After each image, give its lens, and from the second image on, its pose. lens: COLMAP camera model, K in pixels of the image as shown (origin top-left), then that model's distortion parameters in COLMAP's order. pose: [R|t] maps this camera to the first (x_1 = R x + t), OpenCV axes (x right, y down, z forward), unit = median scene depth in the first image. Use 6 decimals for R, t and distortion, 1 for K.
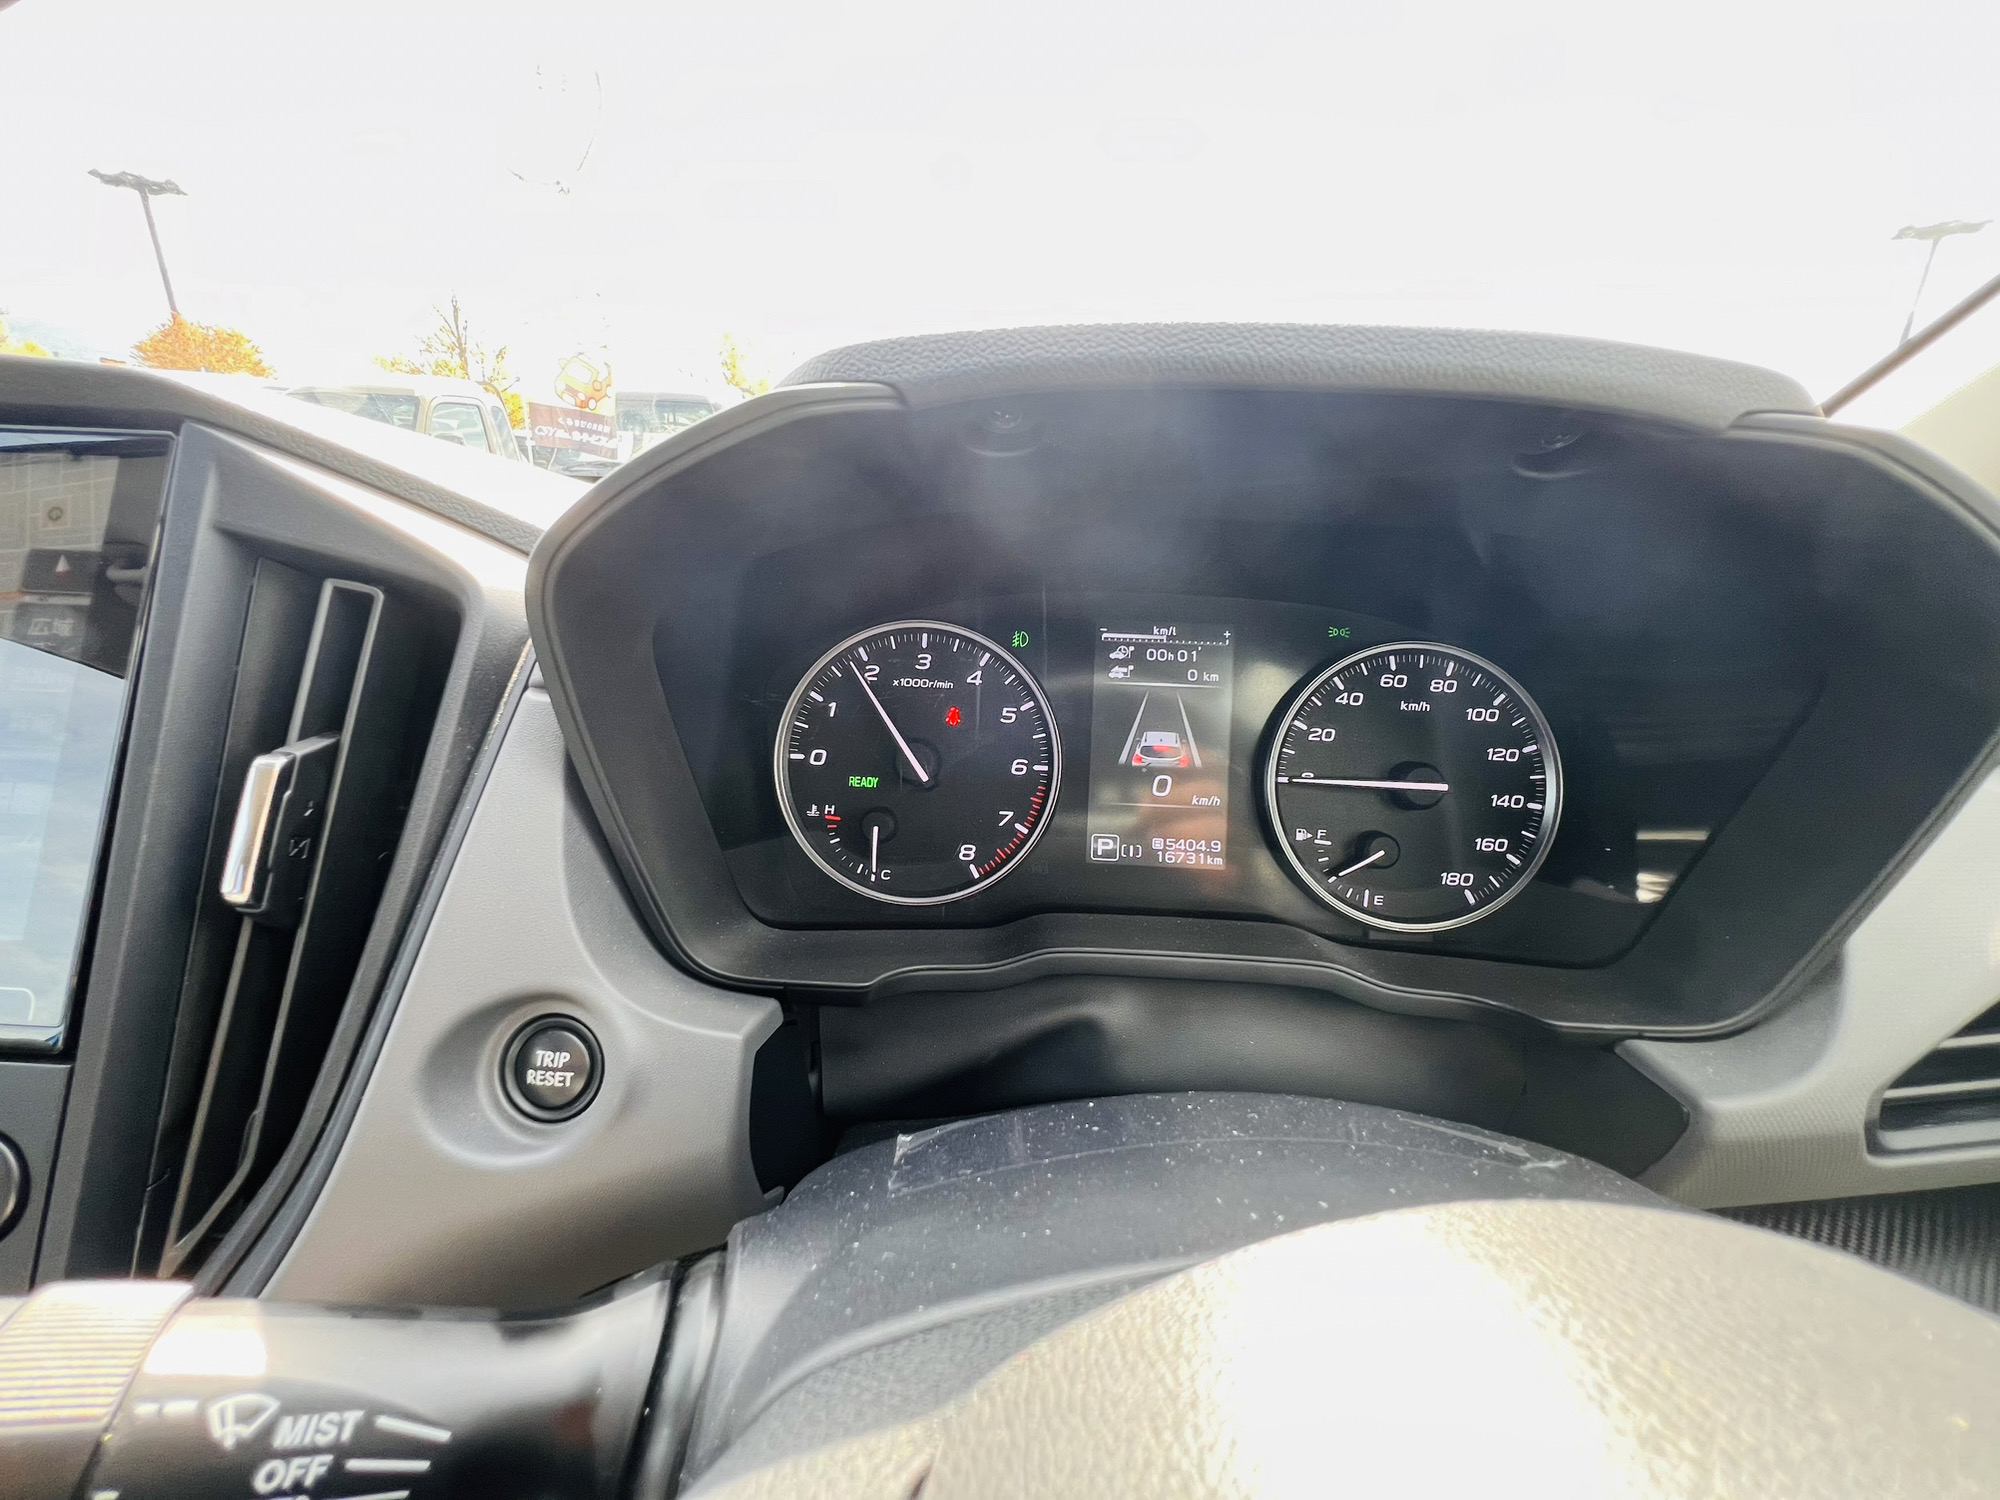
lens RADIAL K [[808.6, 0, 995.6], [0, 808.6, 747.1], [0, 0, 1]] dist [0.000956, 0.000257]
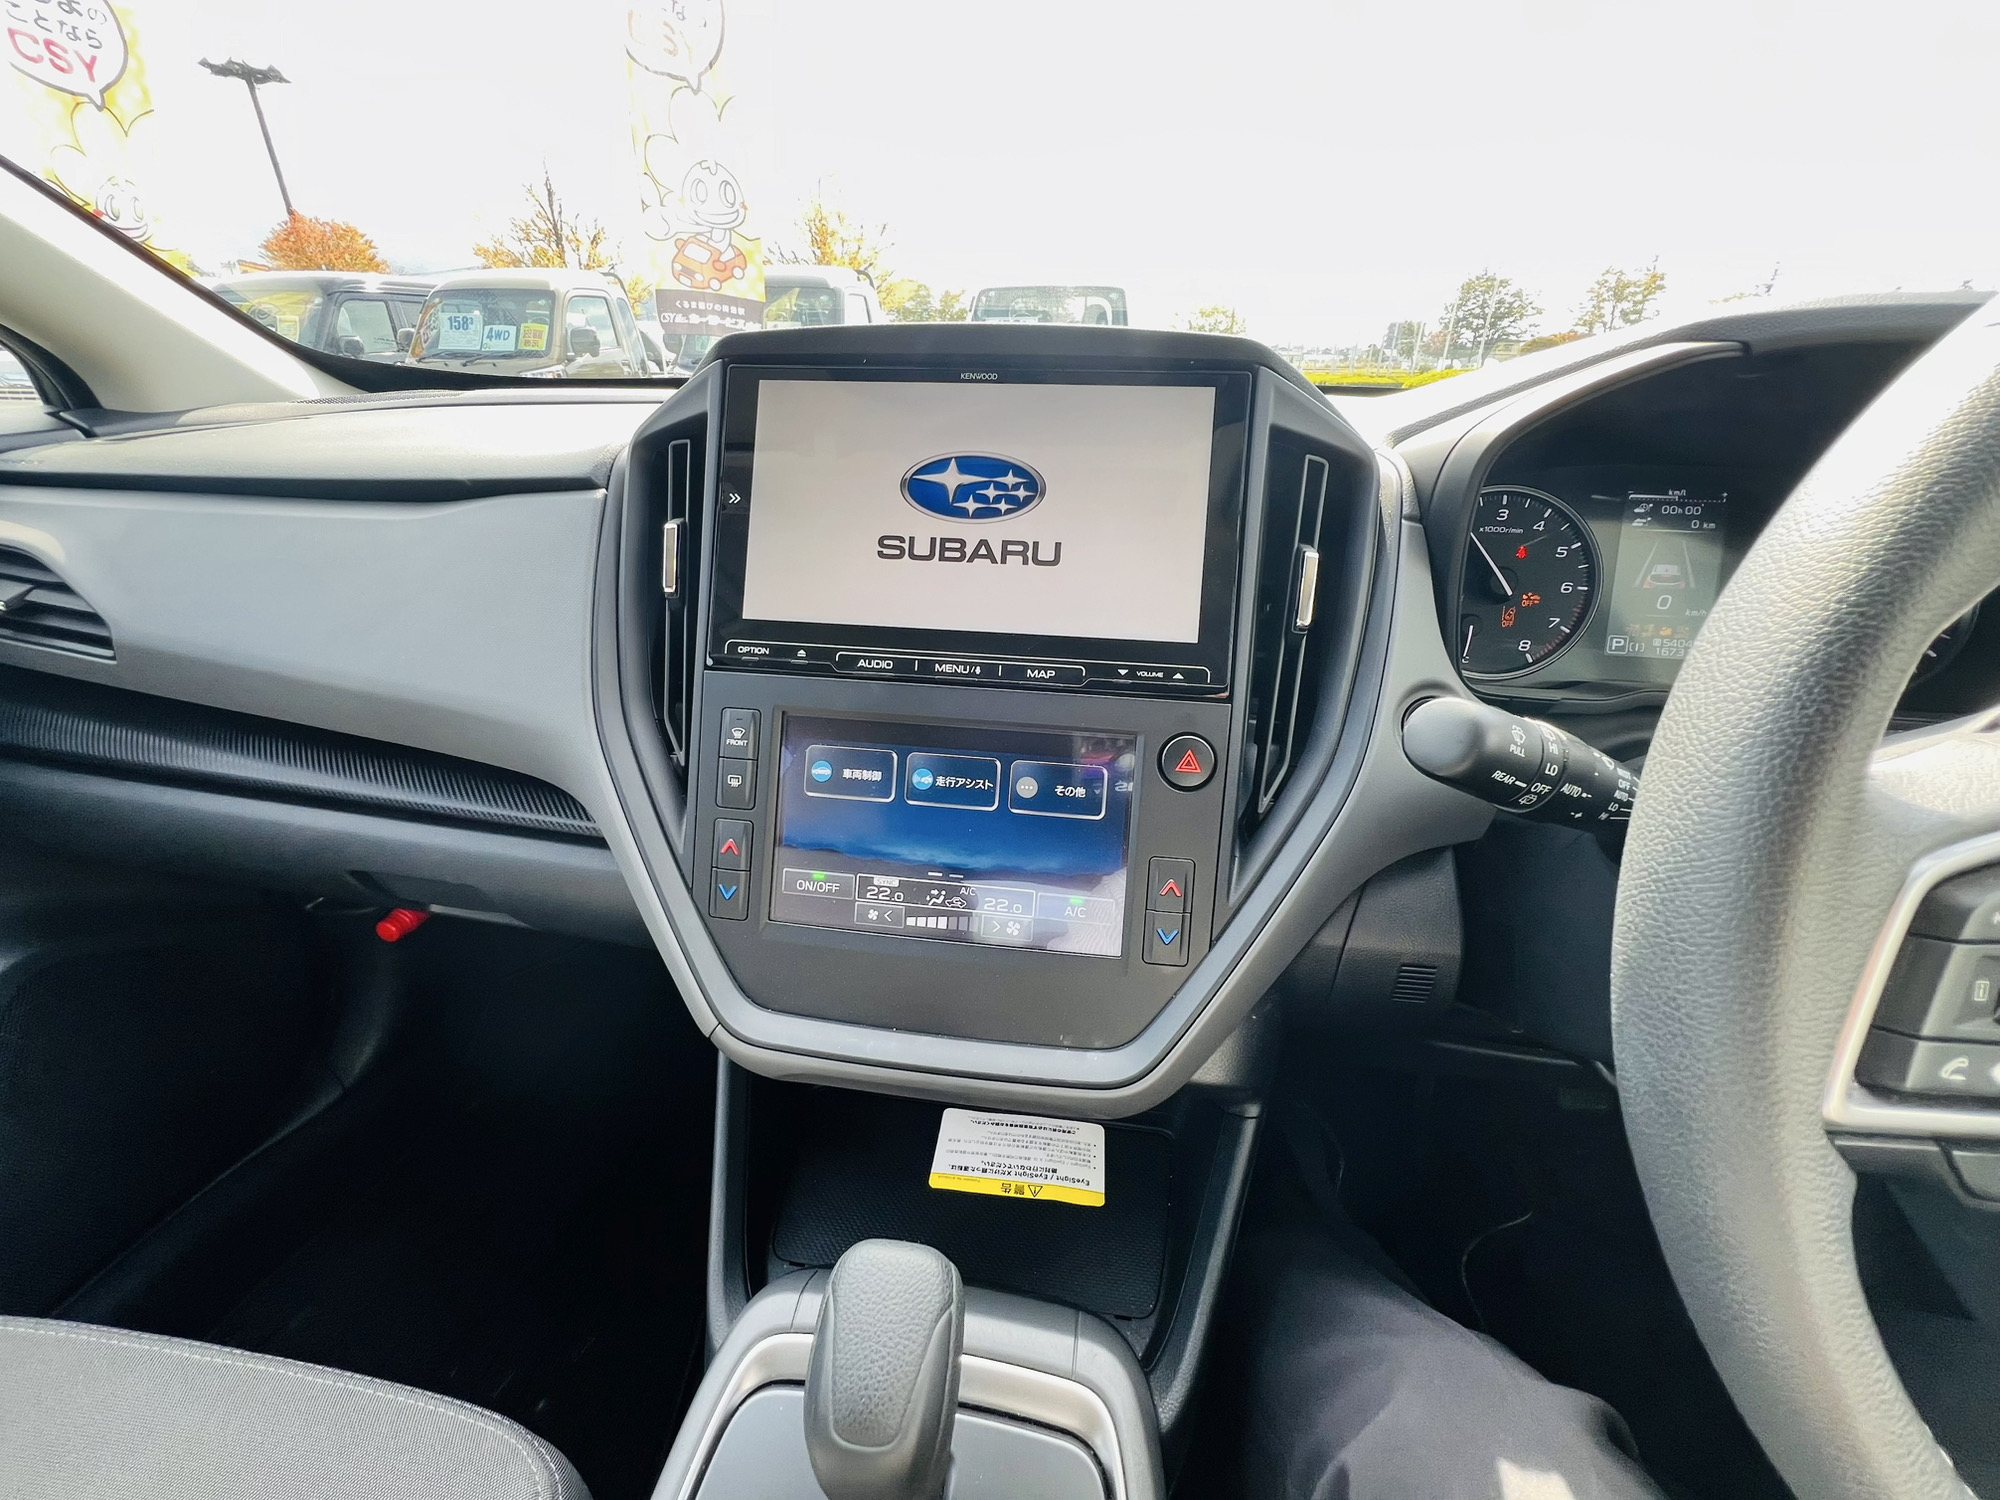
lens RADIAL K [[809.2, 0, 1000.0], [0, 809.2, 750.0], [0, 0, 1]] dist [-0.002388, 0.000785]
pose [[0.994950, 0.024210, -0.097412, -0.845321], [-0.011632, 0.991747, 0.127680, 0.141291], [0.099699, -0.125902, 0.987020, -0.592852]]
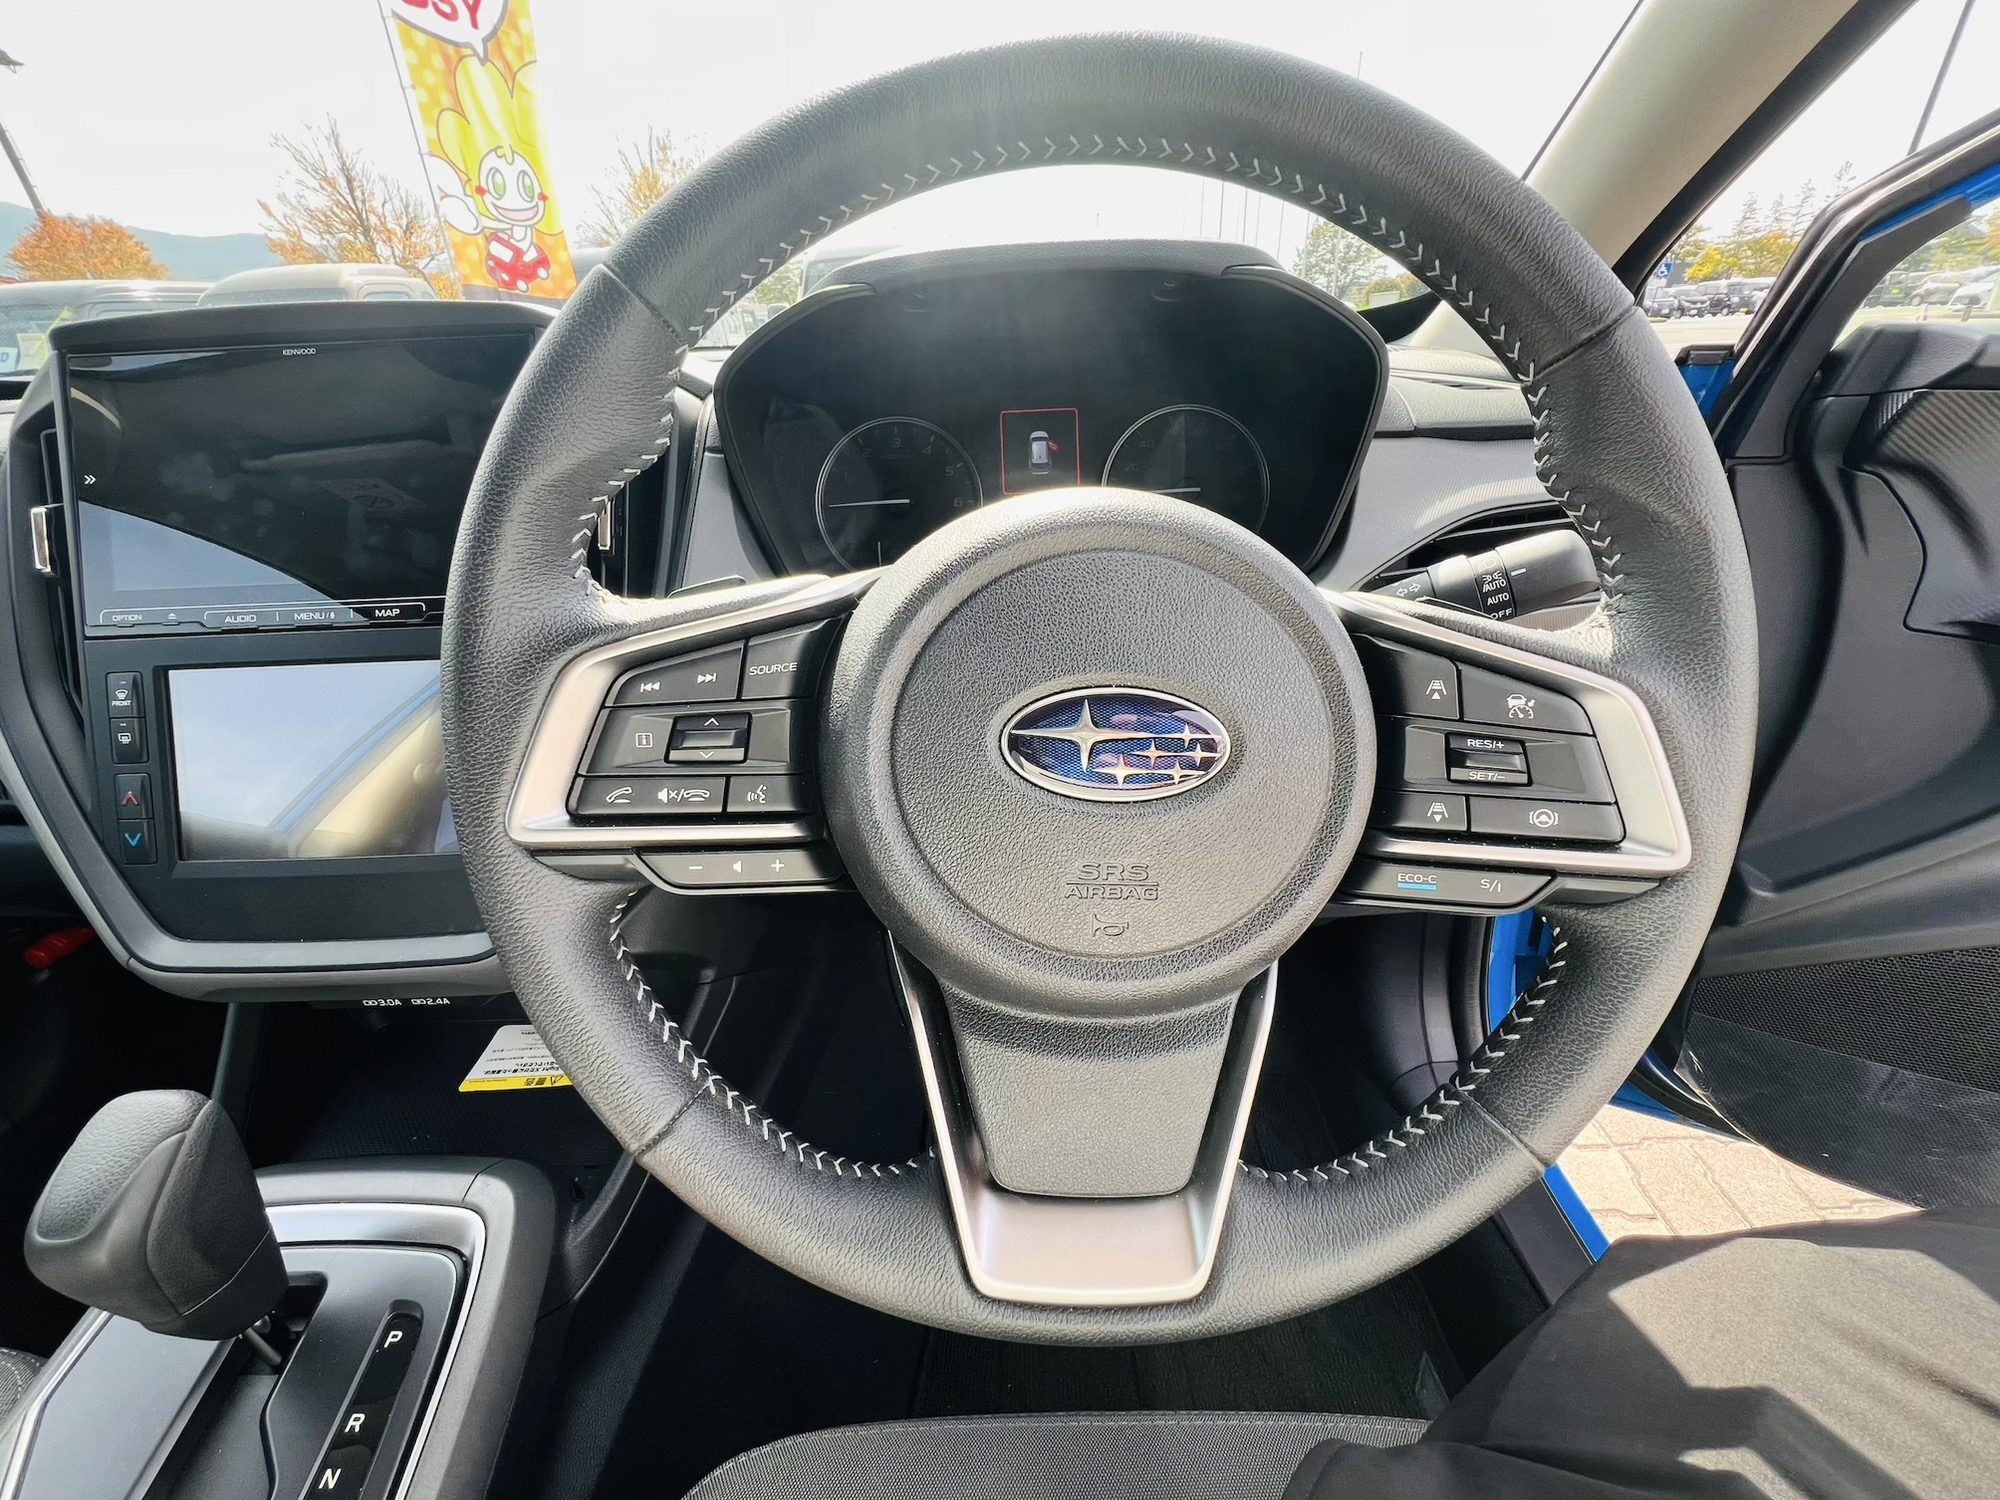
lens RADIAL K [[808.6, 0, 995.6], [0, 808.6, 747.1], [0, 0, 1]] dist [0.000956, 0.000257]
pose [[0.996322, -0.085689, 0.000296, 0.063106], [0.084562, 0.983769, 0.158263, 0.271099], [-0.013852, -0.157656, 0.987397, -0.775432]]
